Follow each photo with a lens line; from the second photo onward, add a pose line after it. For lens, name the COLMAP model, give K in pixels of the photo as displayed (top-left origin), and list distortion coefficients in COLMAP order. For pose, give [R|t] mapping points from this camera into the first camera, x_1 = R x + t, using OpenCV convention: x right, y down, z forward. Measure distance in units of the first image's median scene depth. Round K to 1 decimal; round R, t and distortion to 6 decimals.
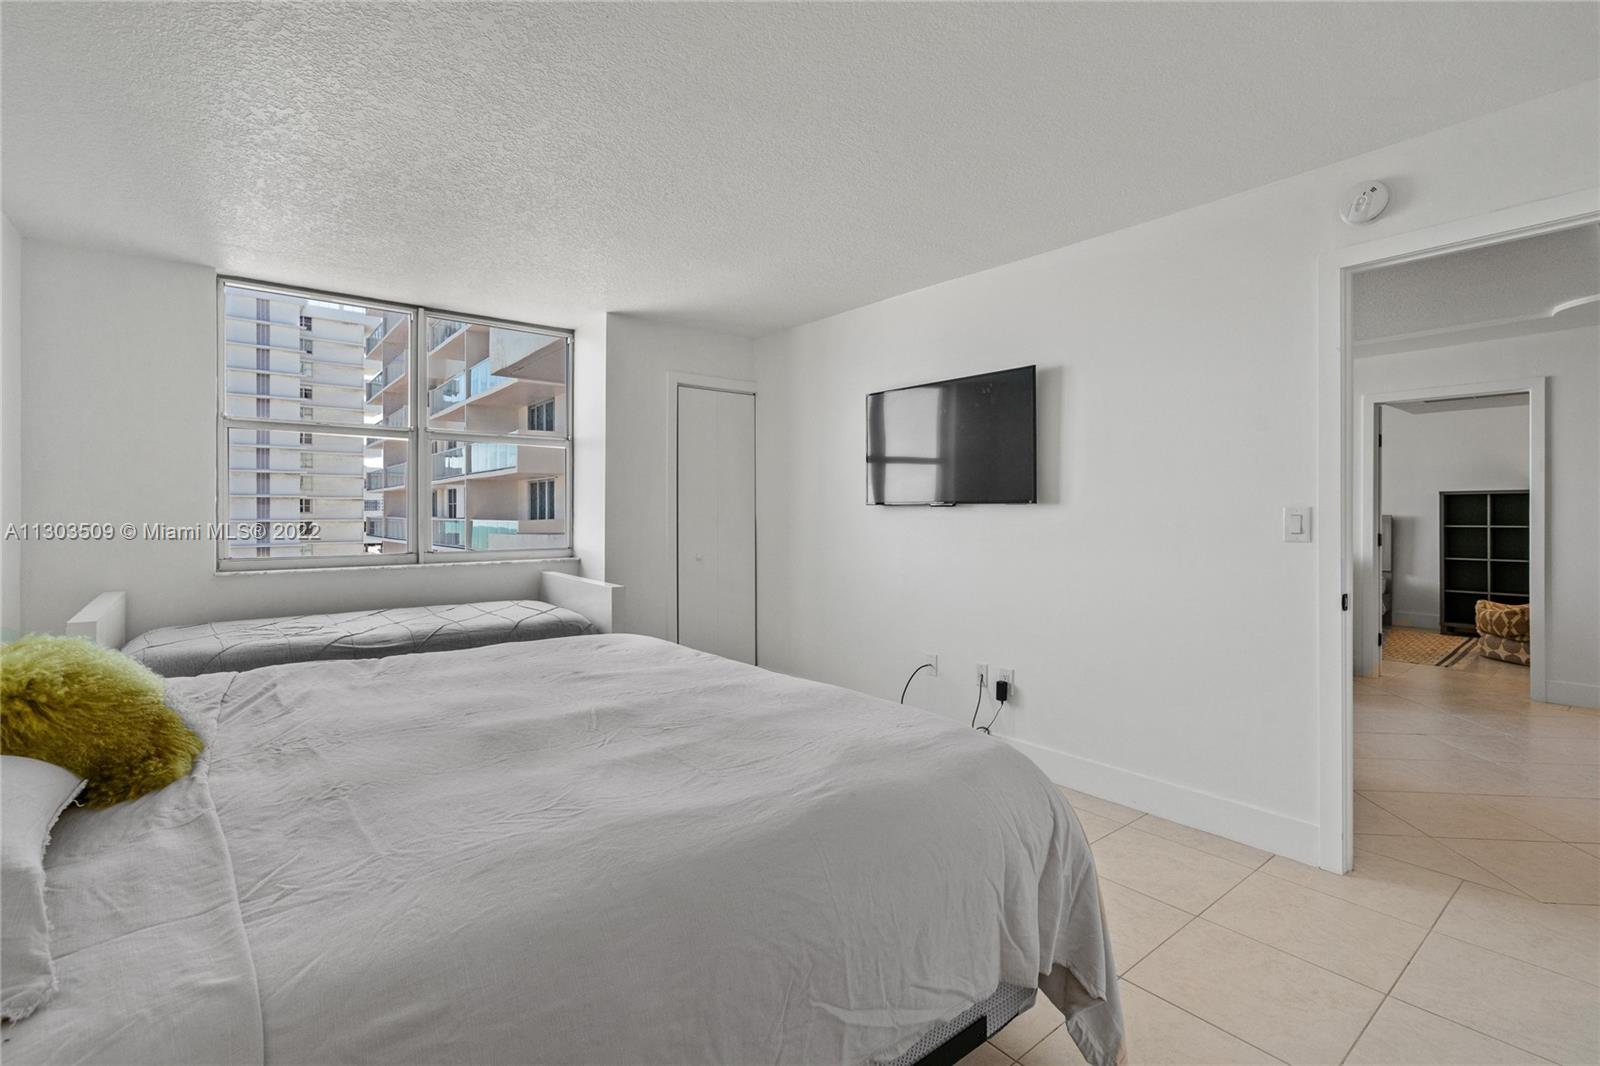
lens RADIAL K [[719.7, 0, 791.9], [0, 719.7, 529.5], [0, 0, 1]] dist [0.001488, 0.001805]
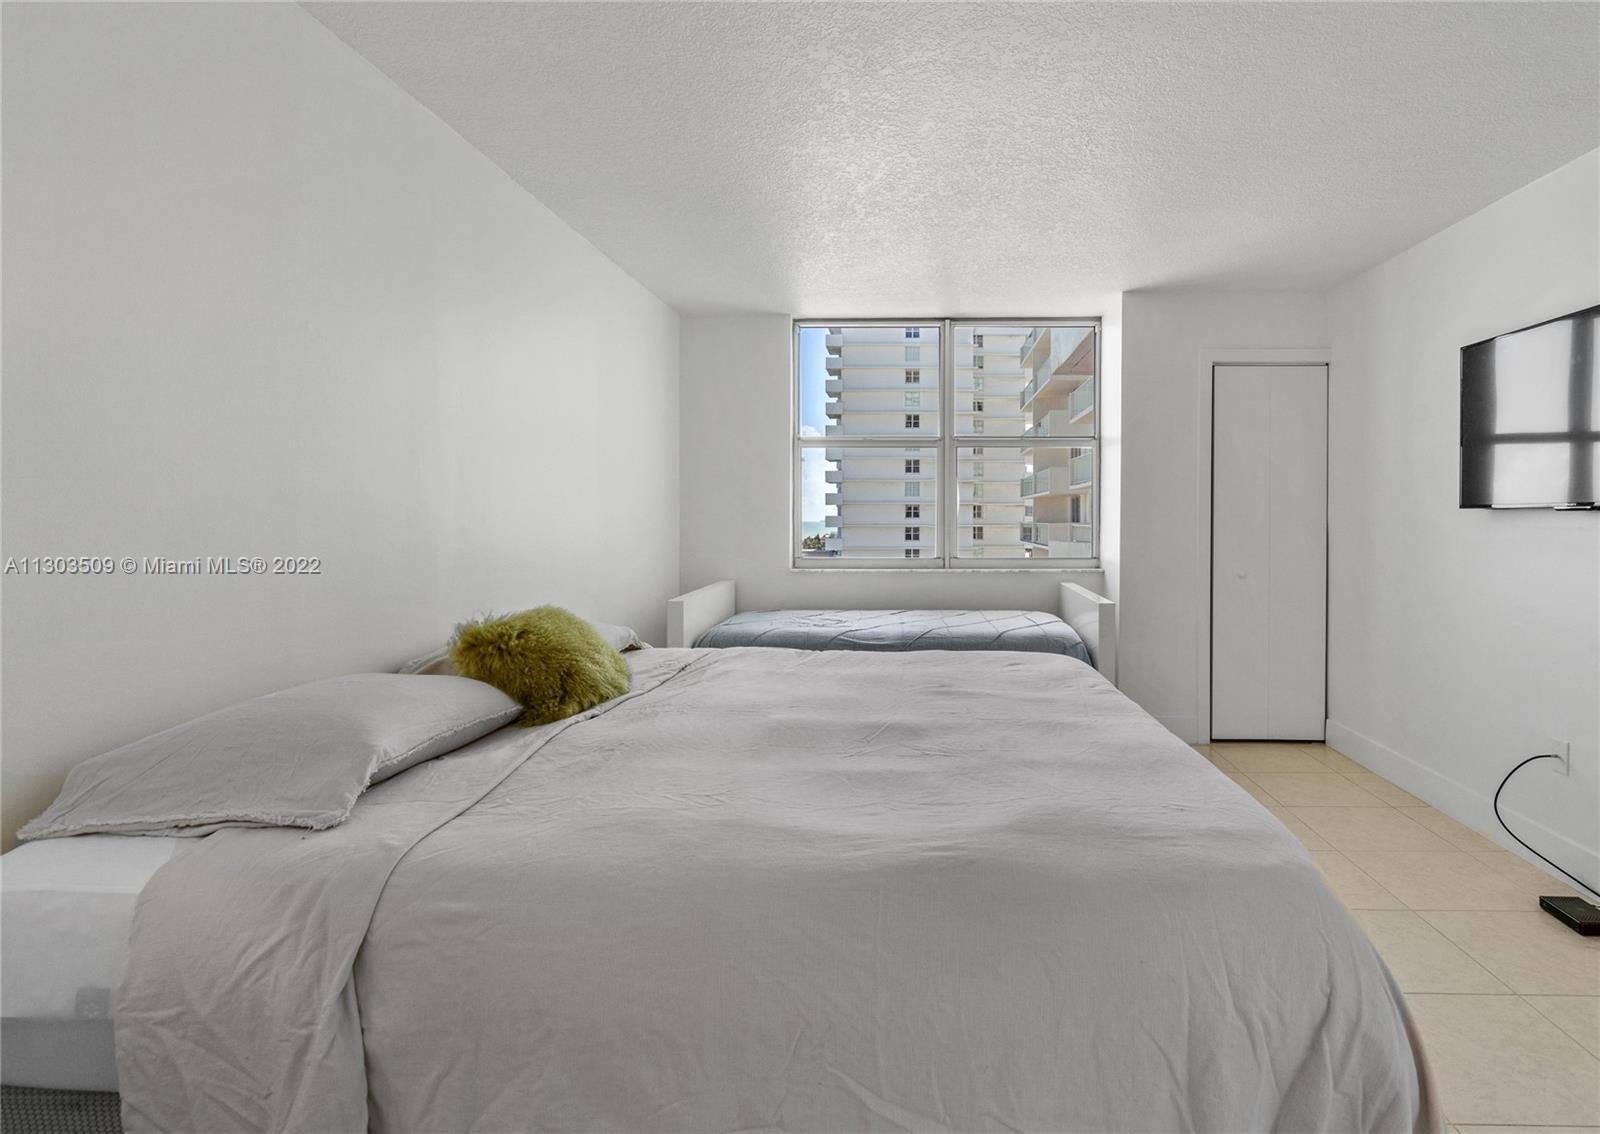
lens RADIAL K [[777.5, 0, 806.9], [0, 777.5, 545.3], [0, 0, 1]] dist [-0.005388, 0.000756]
pose [[0.772391, 0.021940, -0.634768, 0.099450], [-0.015375, 0.999756, 0.015847, -0.001405], [0.634961, -0.002480, 0.772540, 0.038697]]
